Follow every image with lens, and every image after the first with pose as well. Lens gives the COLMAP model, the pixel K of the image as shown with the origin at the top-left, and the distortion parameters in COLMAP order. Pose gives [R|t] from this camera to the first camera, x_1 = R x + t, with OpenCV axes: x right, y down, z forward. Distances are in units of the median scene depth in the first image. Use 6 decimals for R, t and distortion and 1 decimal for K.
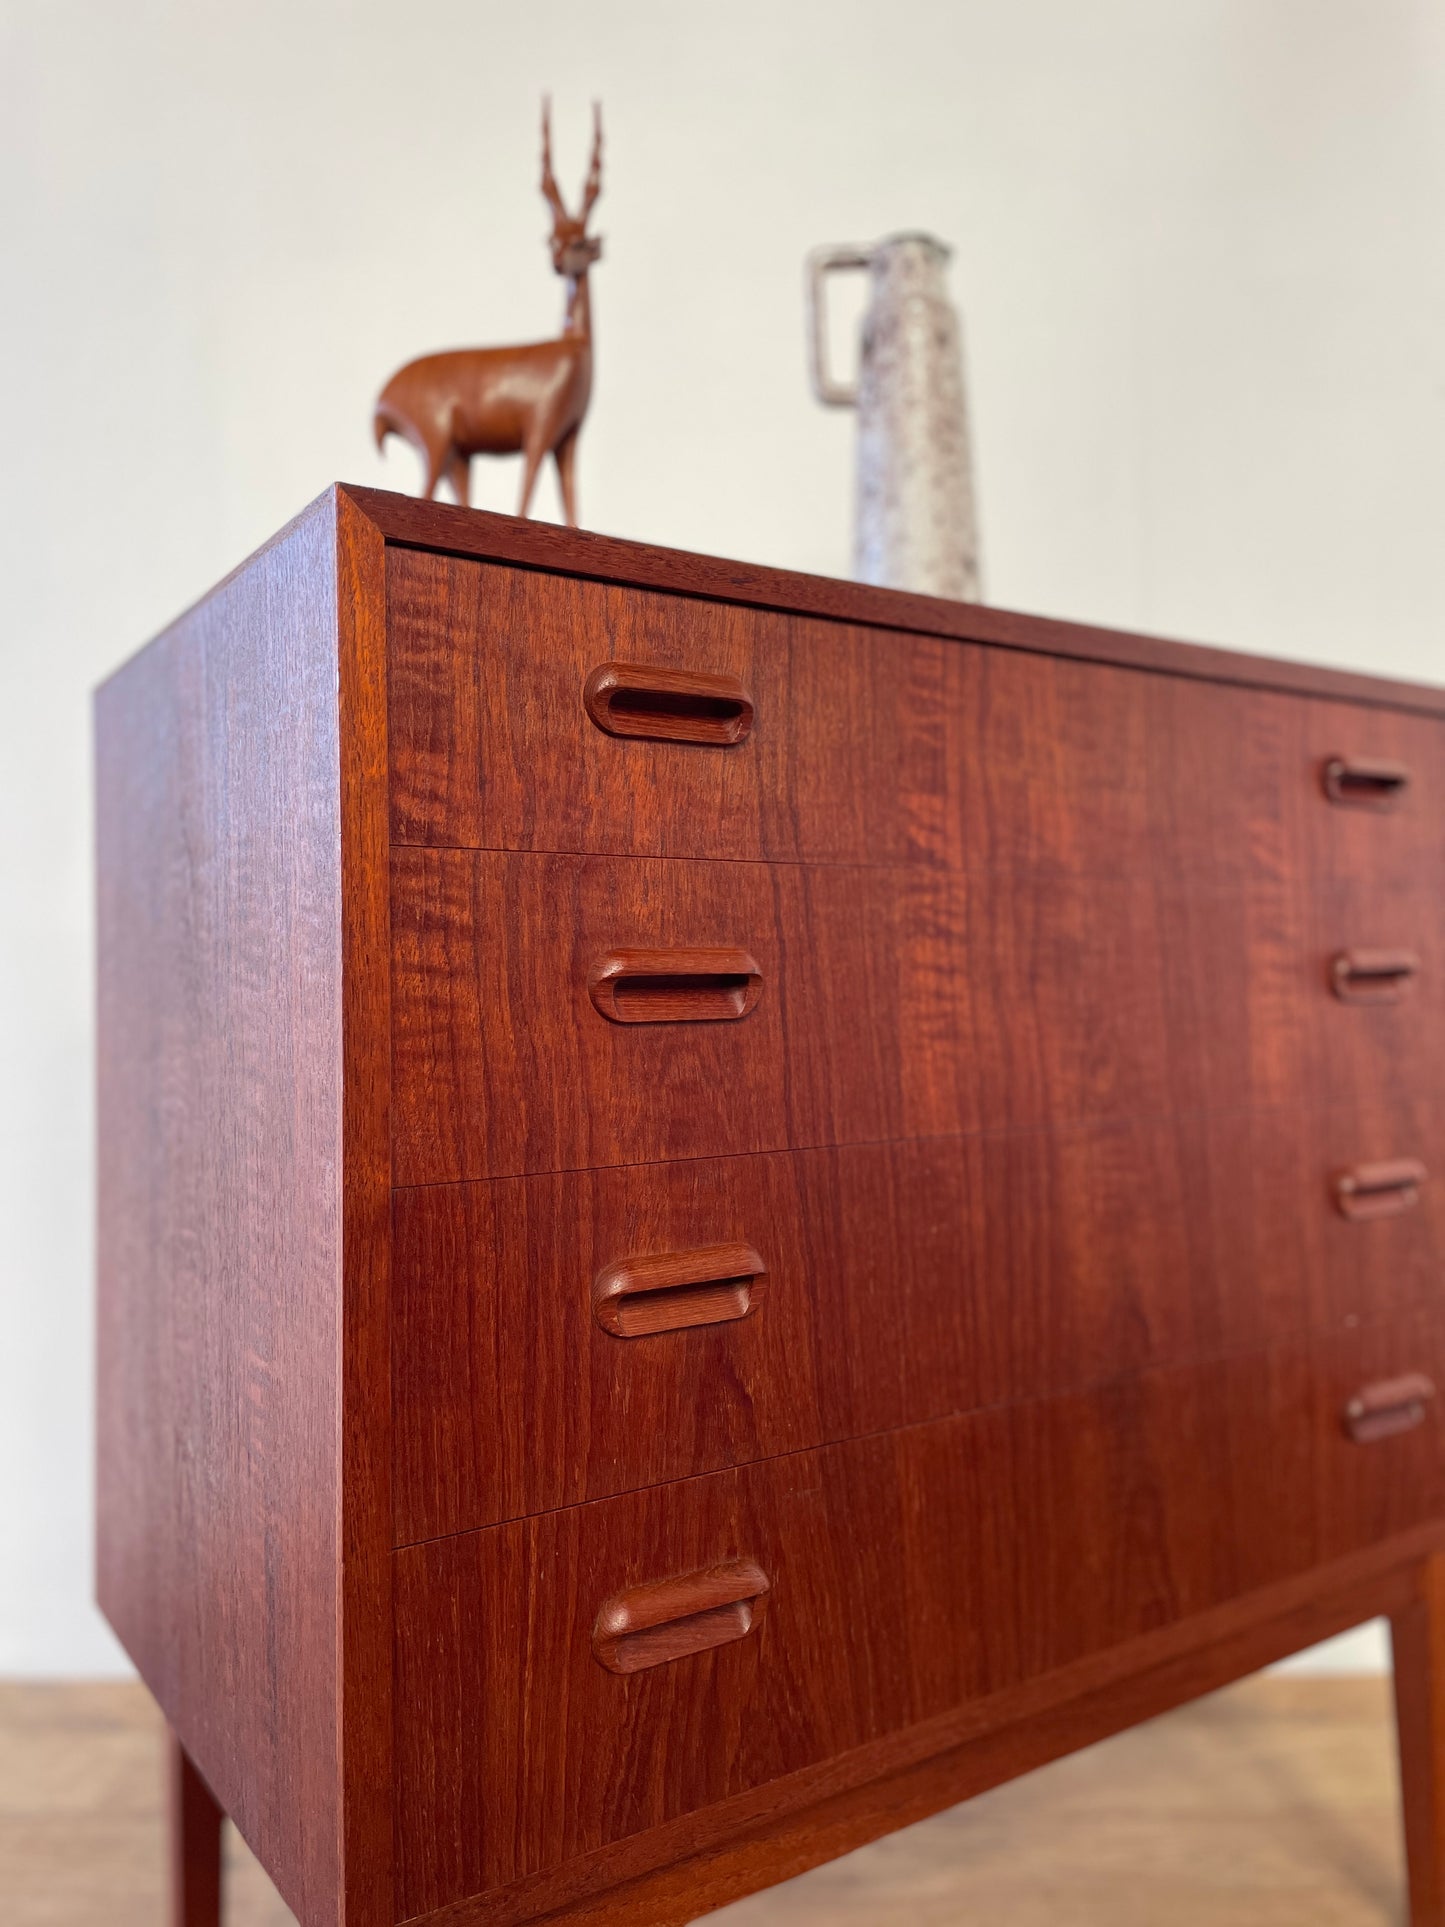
lens RADIAL K [[1463.1, 0, 723.6], [0, 1463.1, 953.7], [0, 0, 1]] dist [0.091881, -0.130747]
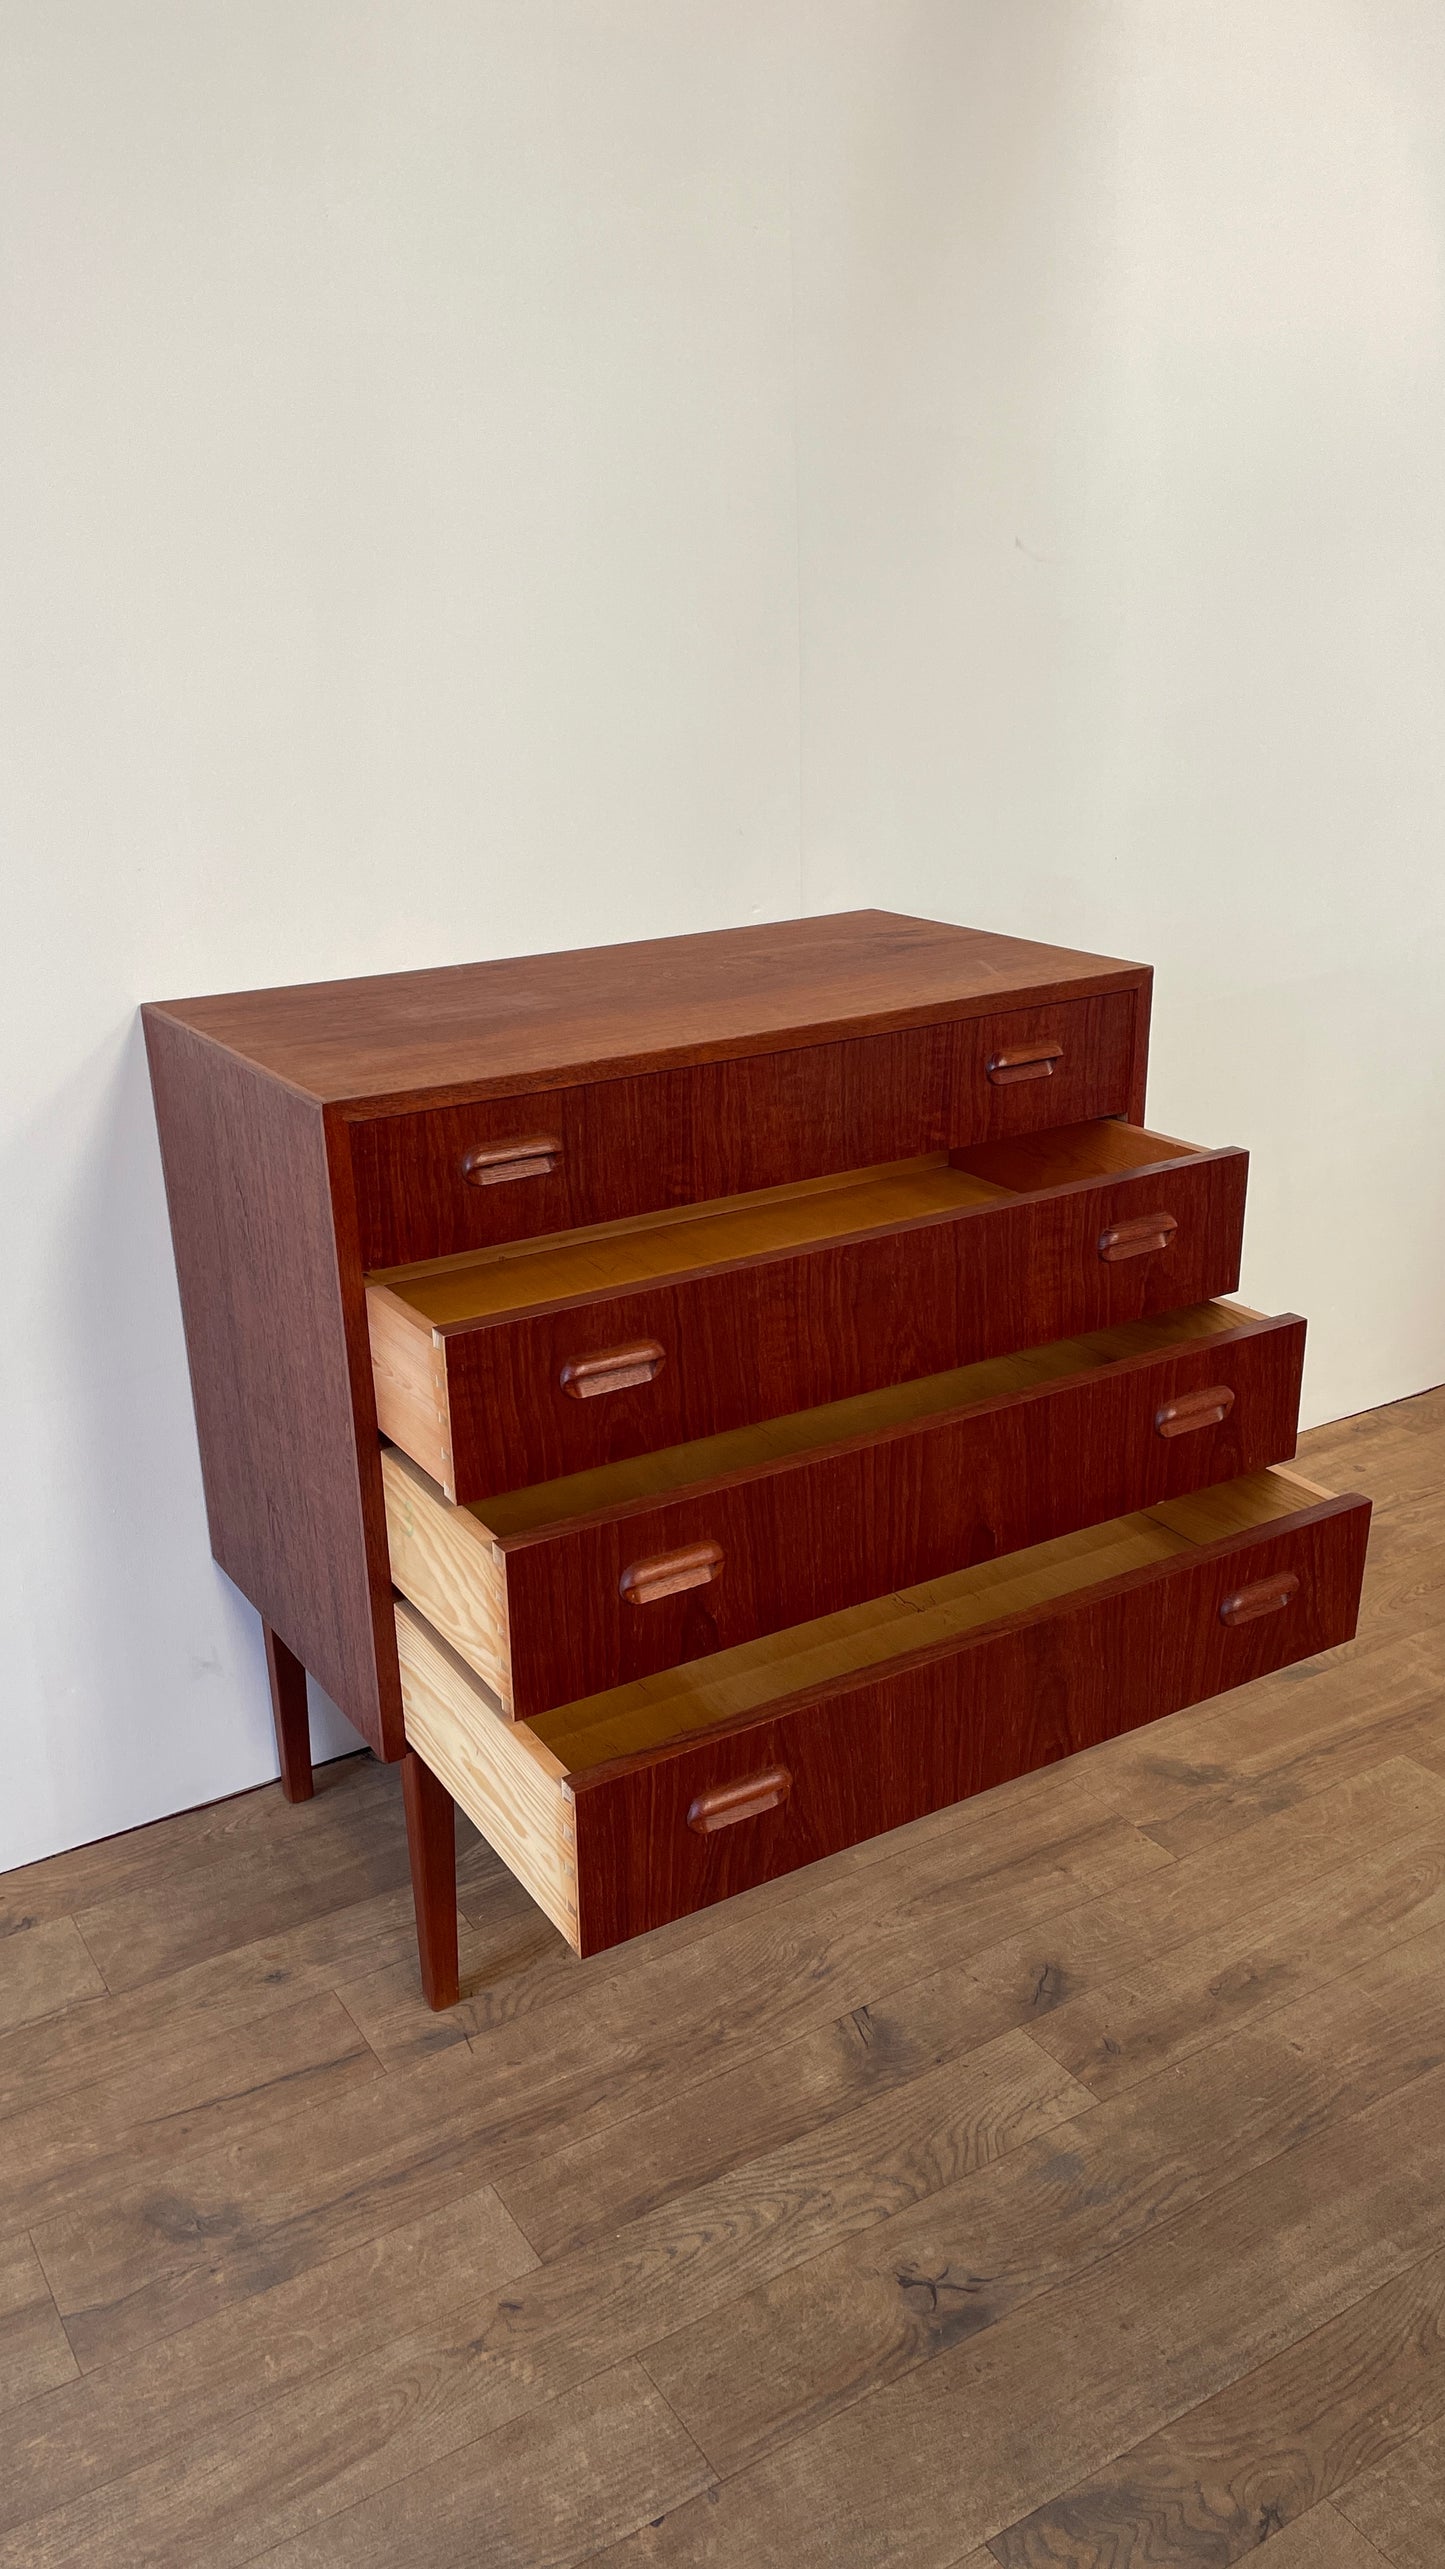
lens RADIAL K [[1957.3, 0, 723.6], [0, 1957.3, 1270.8], [0, 0, 1]] dist [0.104284, -0.136099]
pose [[0.835538, -0.184601, 0.517493, -1.302197], [-0.005488, 0.939017, 0.343828, -0.830419], [-0.549406, -0.290121, 0.783571, -0.515105]]
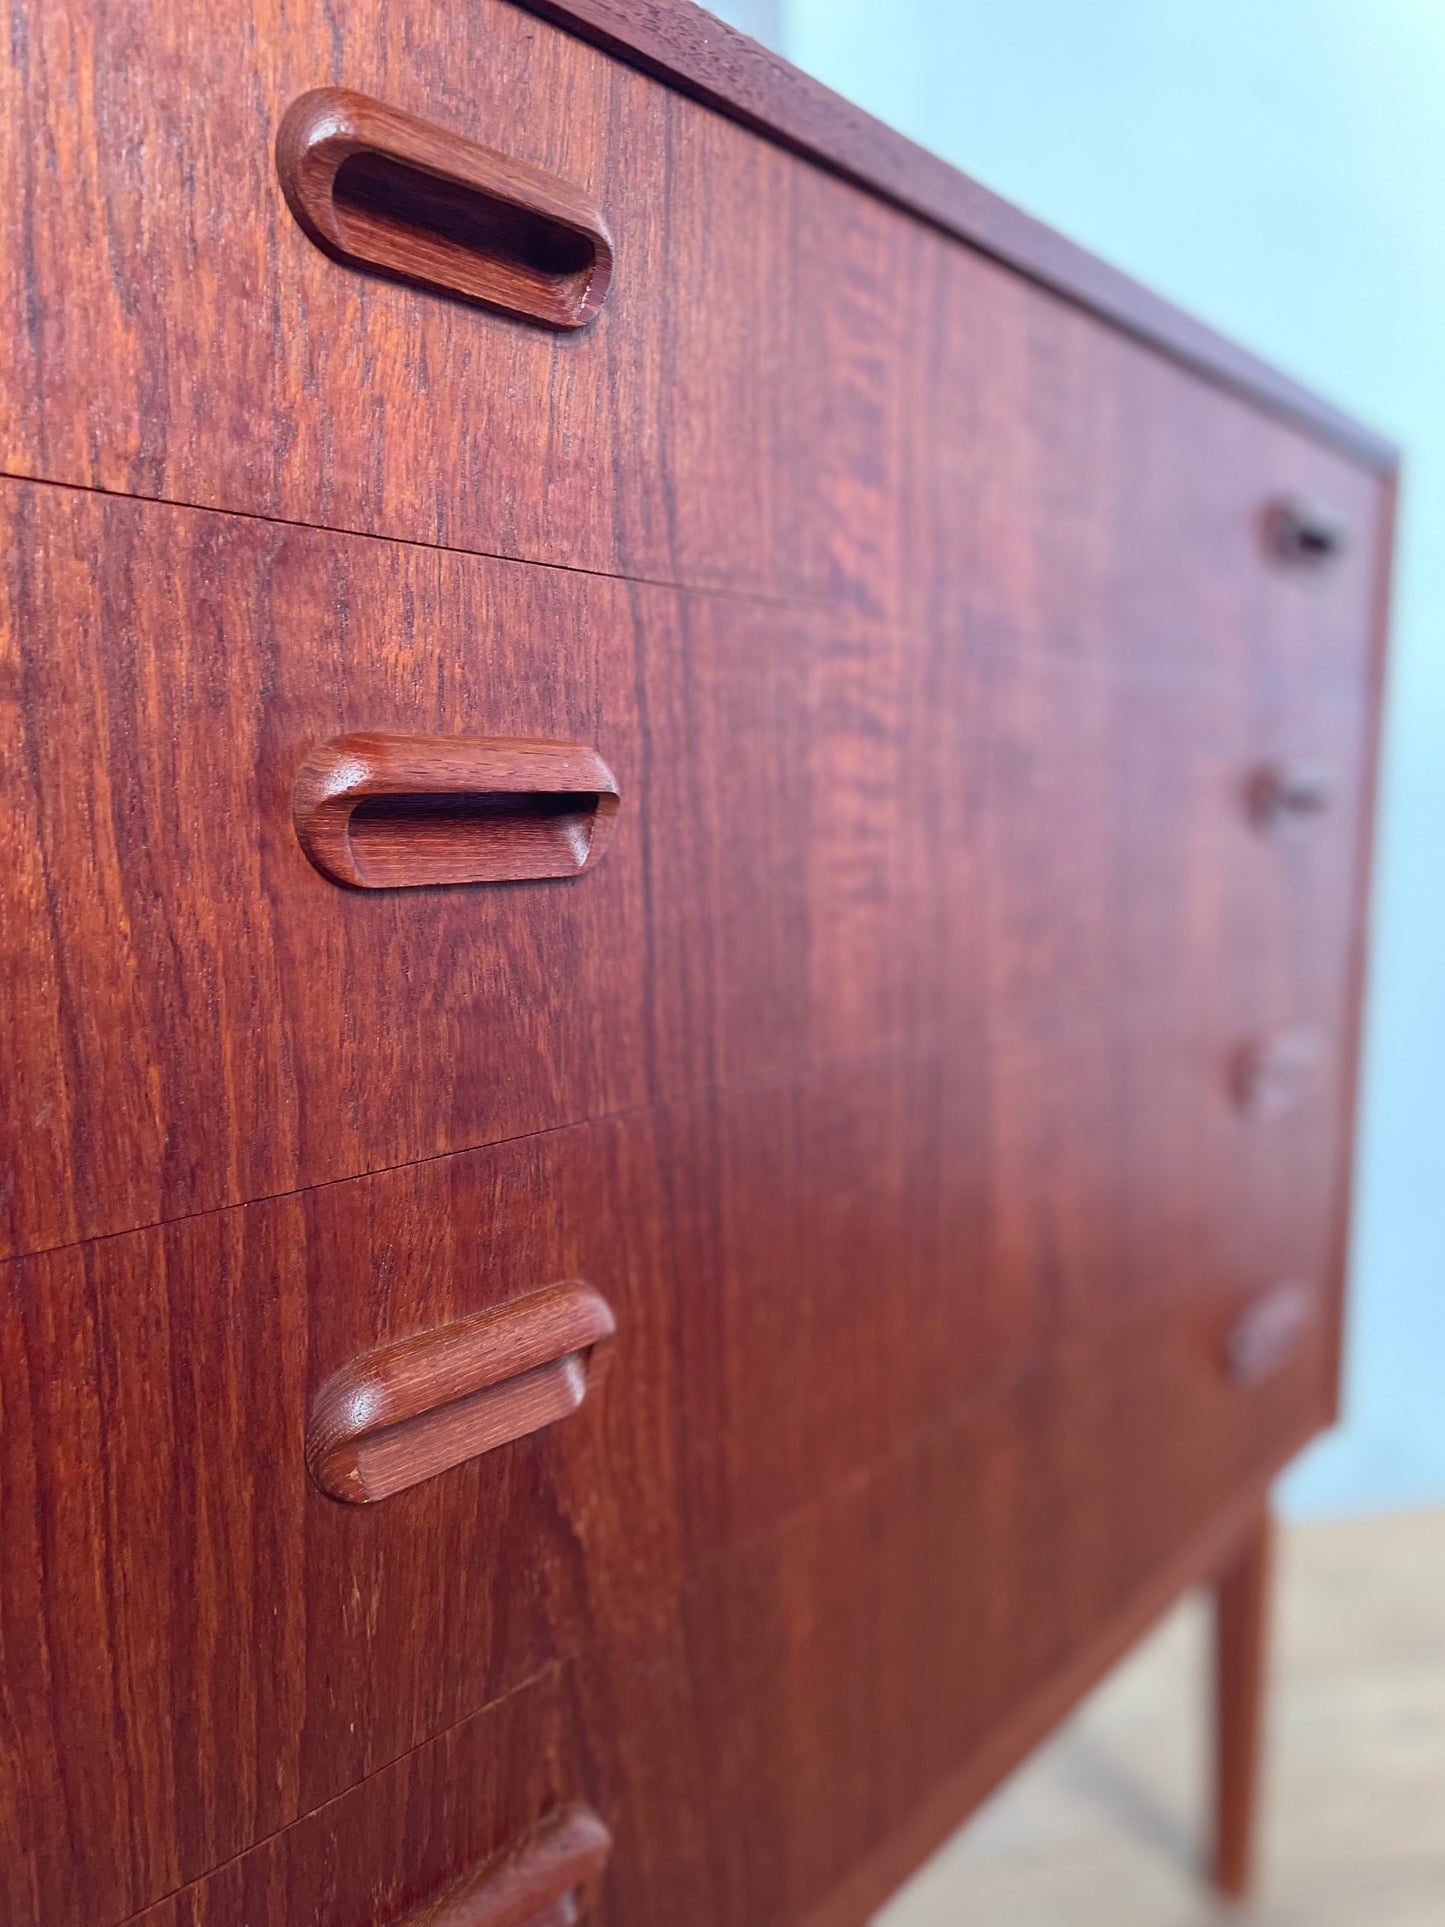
lens RADIAL K [[1474.0, 0, 722.5], [0, 1474.0, 963.5], [0, 0, 1]] dist [0.075946, -0.117530]
pose [[0.961798, -0.004587, 0.273723, -0.085552], [-0.036189, 0.988955, 0.143730, -0.003158], [-0.271359, -0.148145, 0.951009, 0.474436]]
